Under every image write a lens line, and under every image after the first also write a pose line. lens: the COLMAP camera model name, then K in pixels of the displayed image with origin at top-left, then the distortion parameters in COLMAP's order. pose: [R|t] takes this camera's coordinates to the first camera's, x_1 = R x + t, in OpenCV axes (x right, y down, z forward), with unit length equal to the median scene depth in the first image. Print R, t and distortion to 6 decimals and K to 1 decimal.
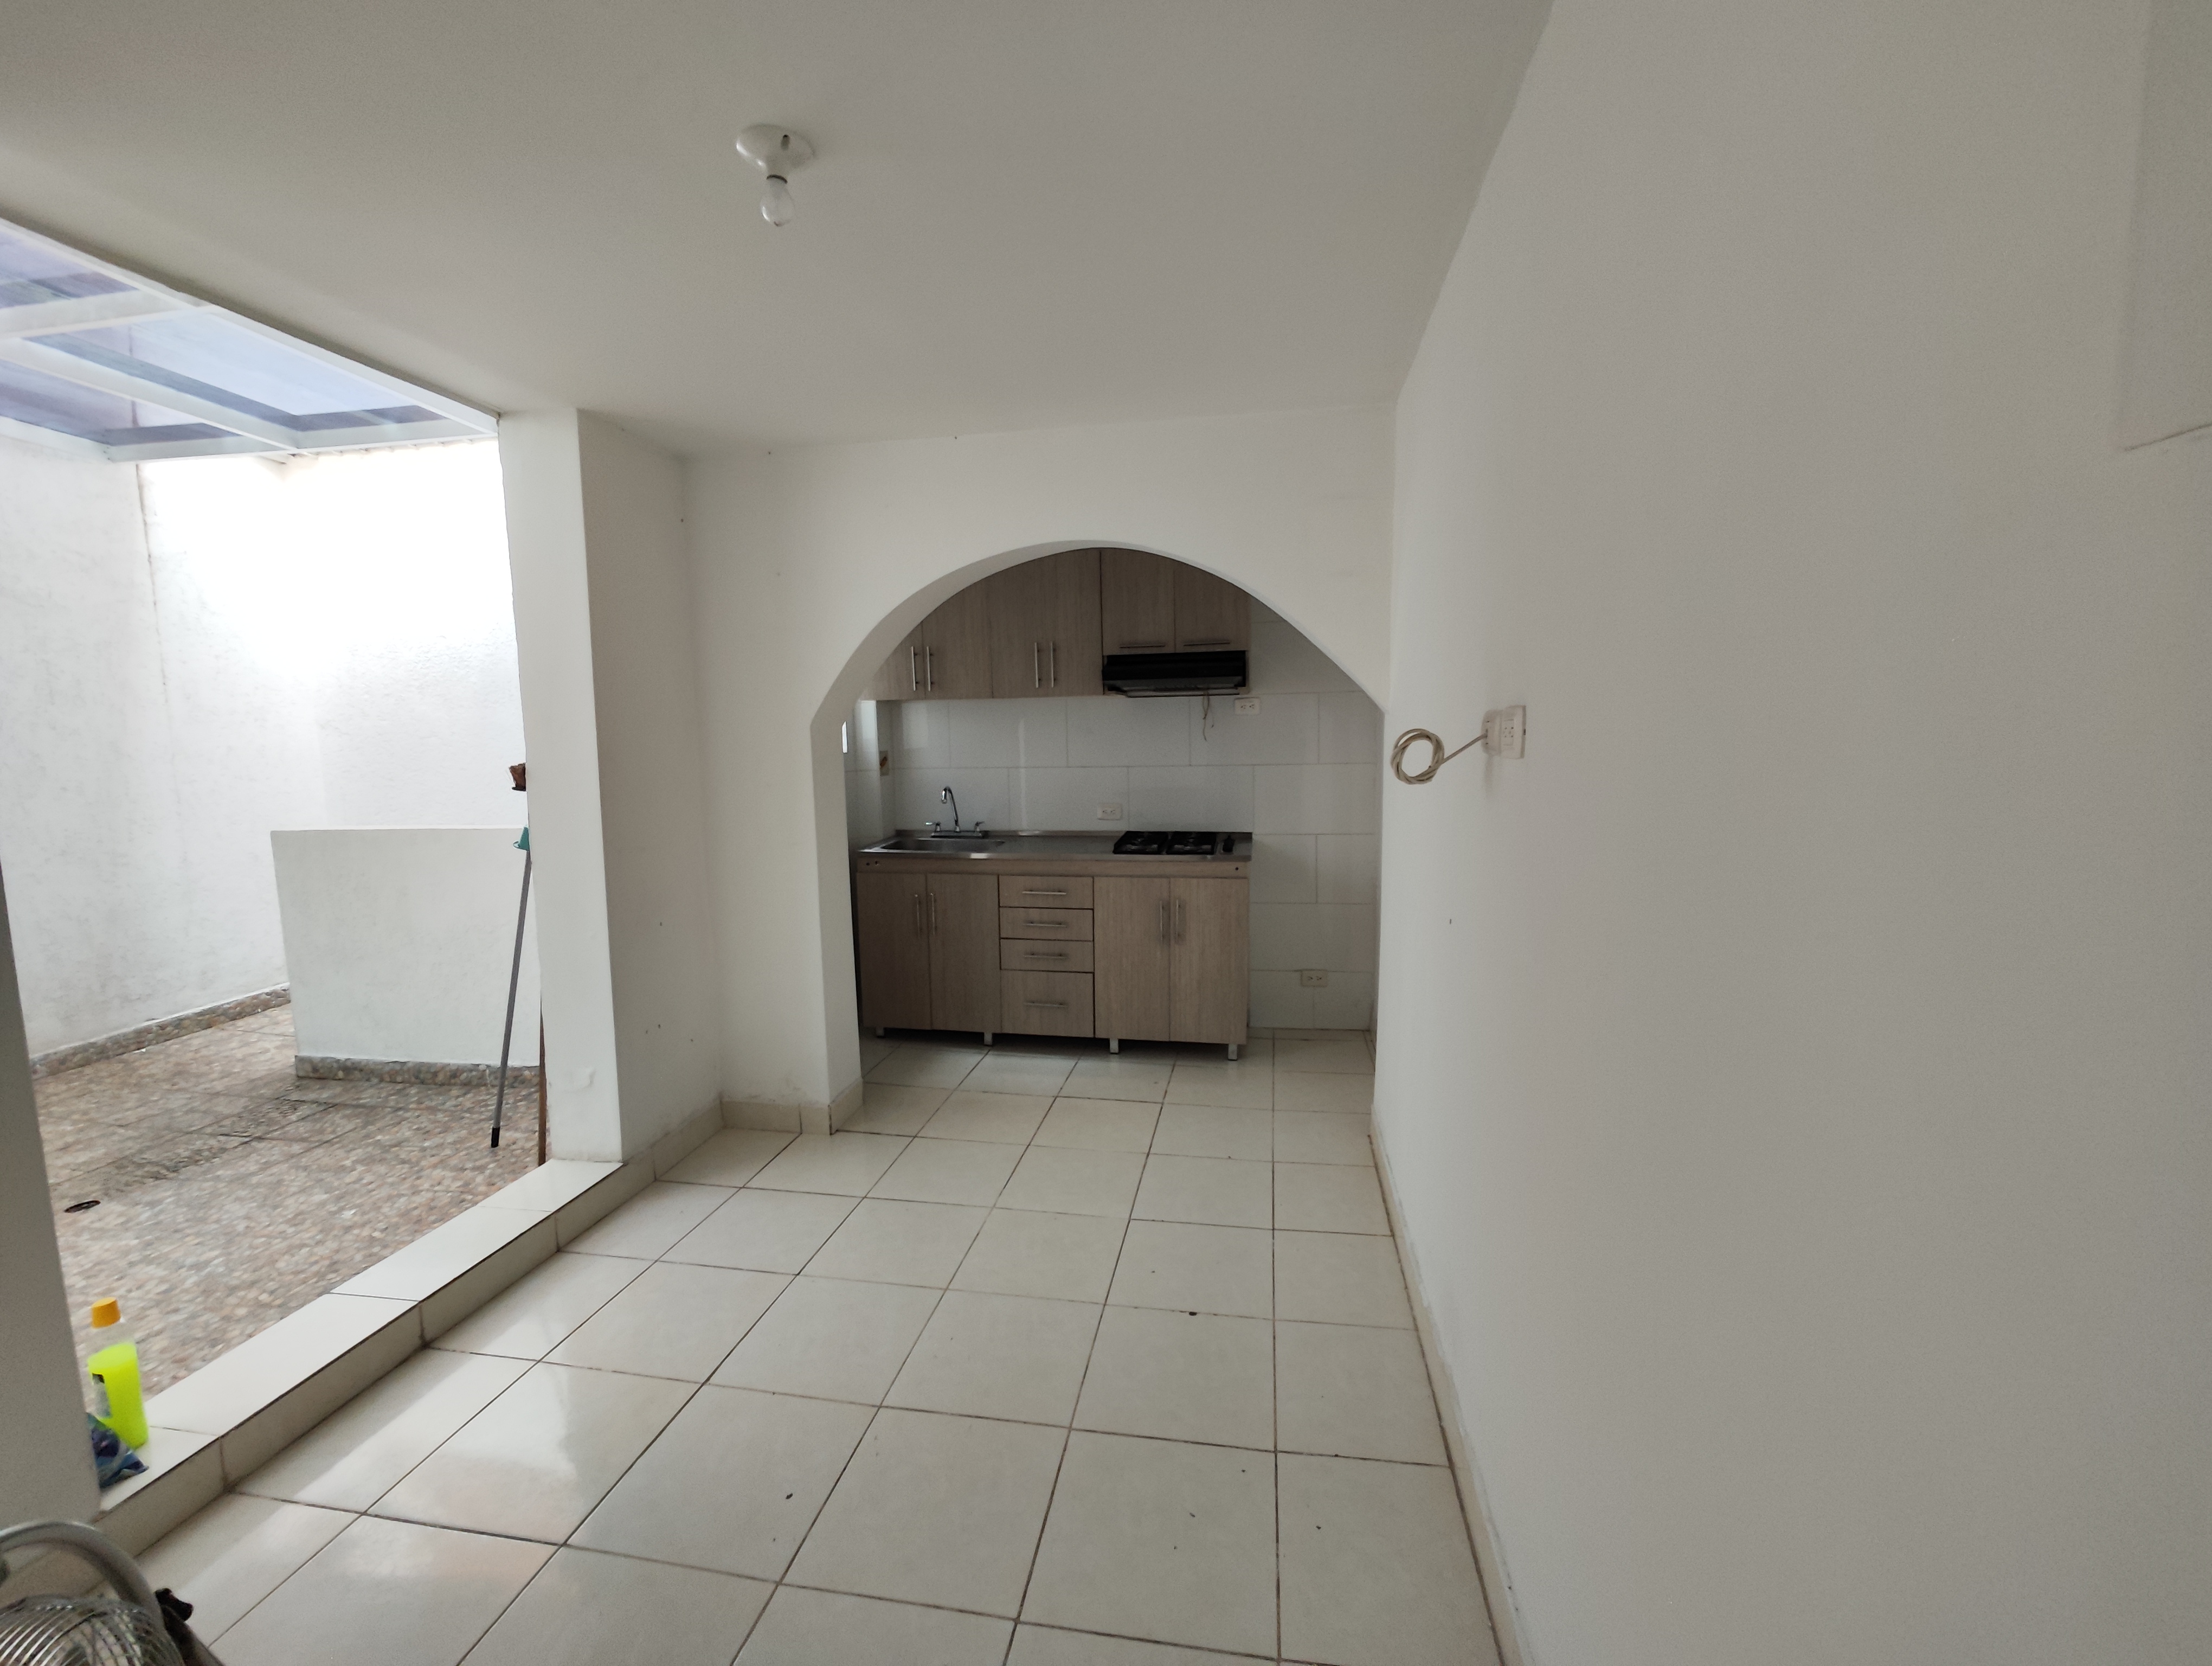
lens RADIAL K [[923.6, 0, 1107.6], [0, 923.6, 840.7], [0, 0, 1]] dist [-0.003708, 0.004921]
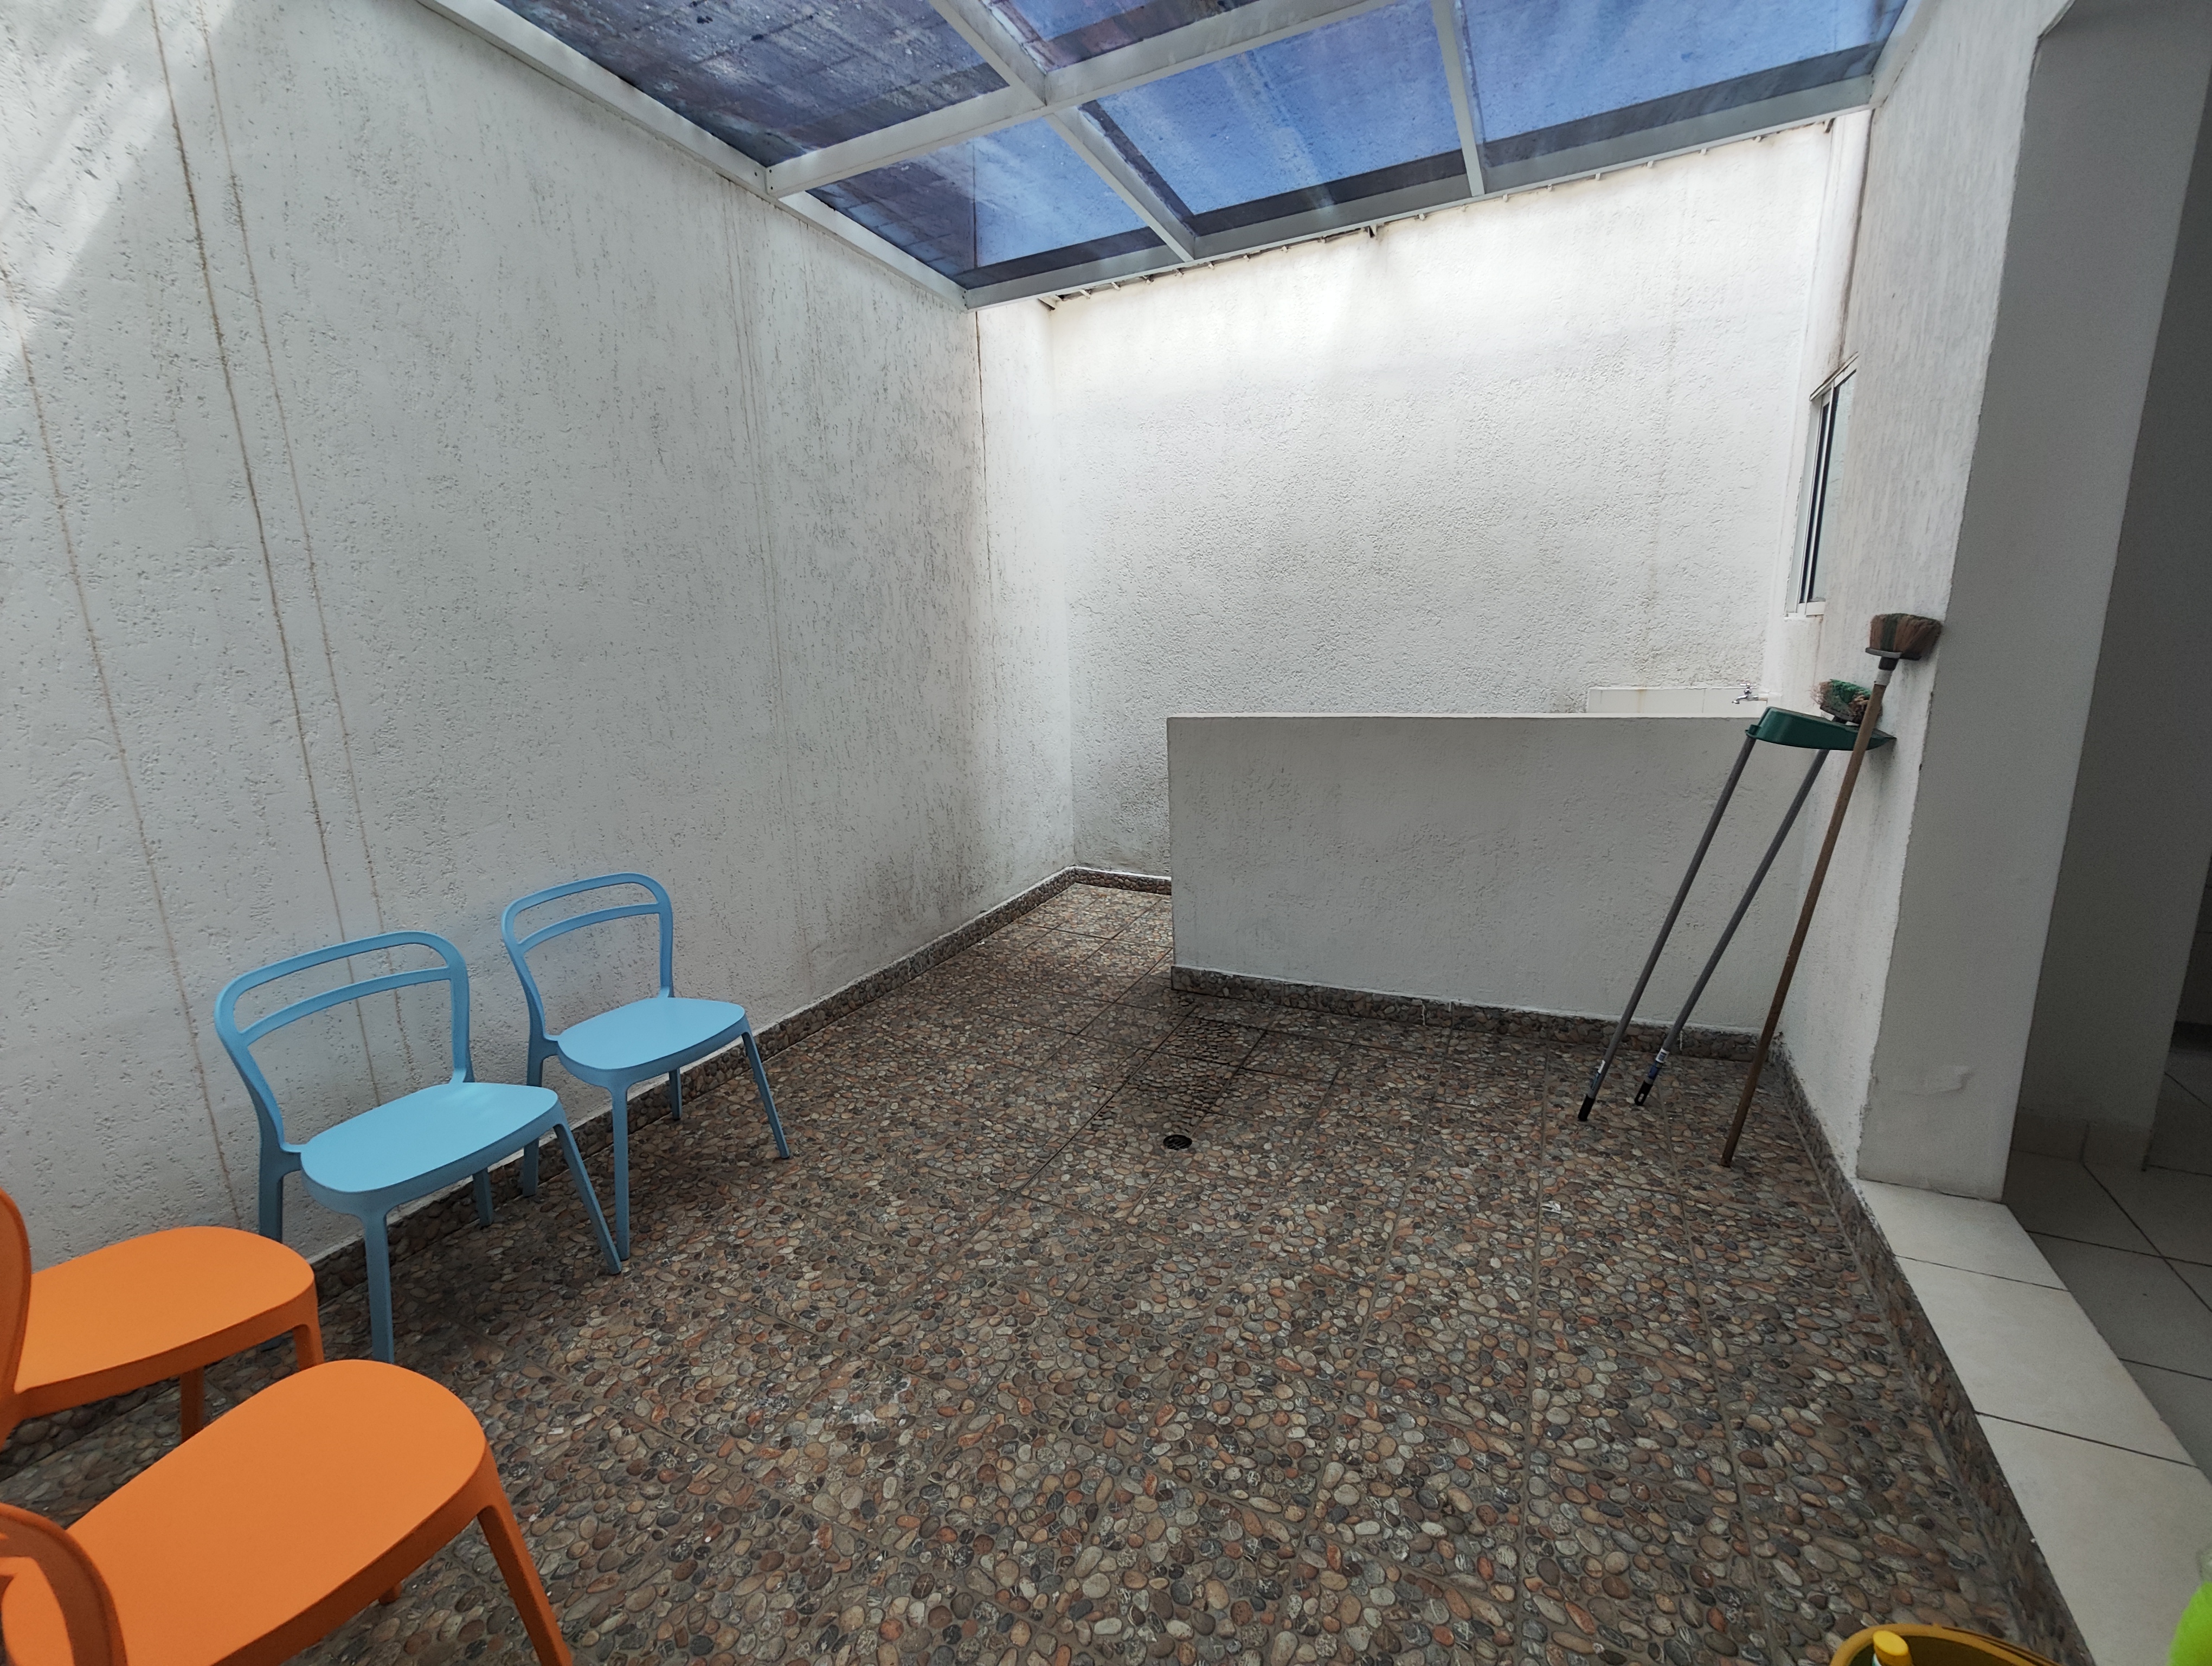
lens RADIAL K [[923.6, 0, 1096.6], [0, 923.6, 836.4], [0, 0, 1]] dist [-0.003708, 0.004921]
pose [[0.958970, 0.043877, -0.280091, -0.722456], [-0.013418, 0.993868, 0.109754, 0.006282], [0.283190, -0.101493, 0.953679, 0.126050]]
